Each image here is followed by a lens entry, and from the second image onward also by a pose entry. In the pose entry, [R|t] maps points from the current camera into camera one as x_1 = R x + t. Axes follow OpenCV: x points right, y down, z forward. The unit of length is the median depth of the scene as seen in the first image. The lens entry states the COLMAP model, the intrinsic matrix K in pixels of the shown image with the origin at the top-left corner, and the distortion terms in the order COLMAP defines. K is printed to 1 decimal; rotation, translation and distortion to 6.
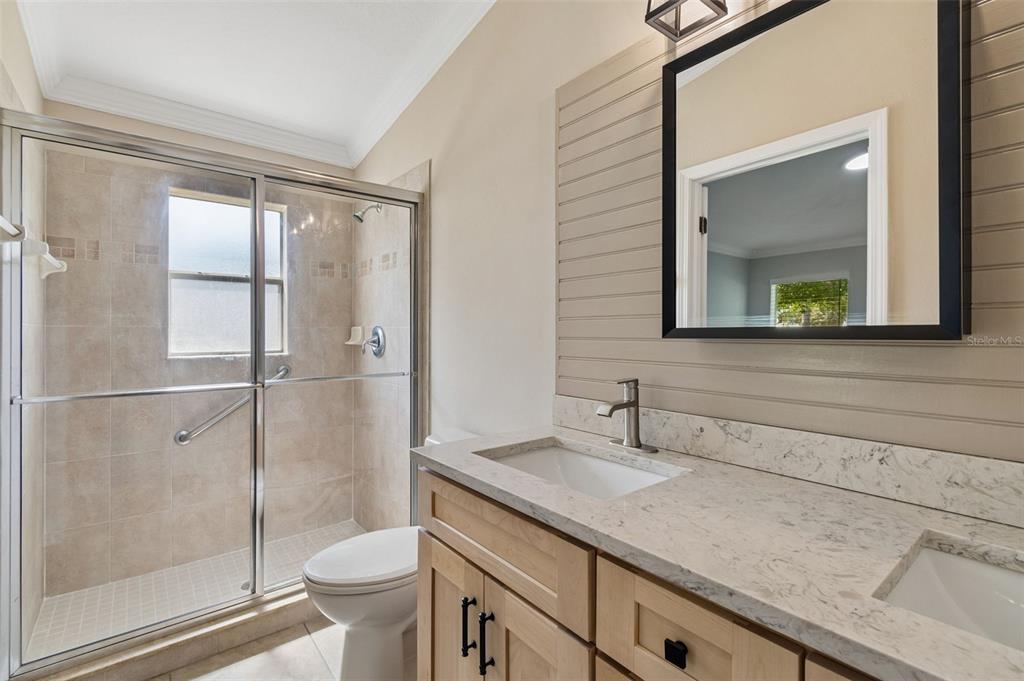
lens RADIAL K [[455.5, 0, 507.7], [0, 455.5, 333.8], [0, 0, 1]] dist [0.000947, 0.000419]
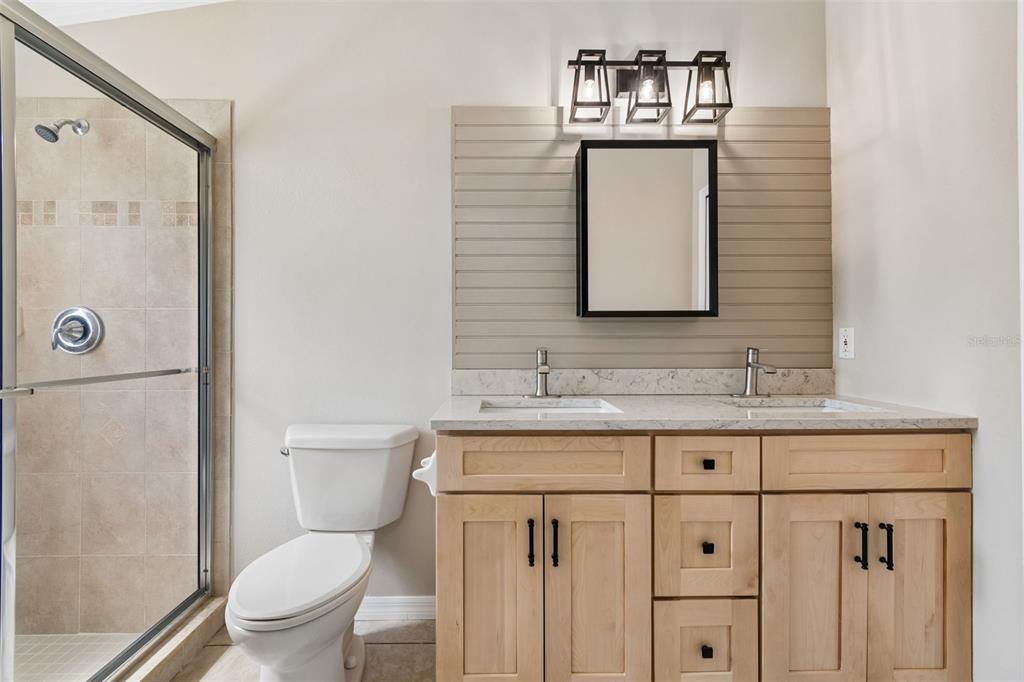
lens RADIAL K [[455.5, 0, 484.1], [0, 455.5, 342.9], [0, 0, 1]] dist [0.000947, 0.000419]
pose [[0.617258, -0.004952, 0.786745, -0.997791], [0.004790, 0.999985, 0.002536, 0.083351], [-0.786746, 0.002203, 0.617273, 0.291663]]
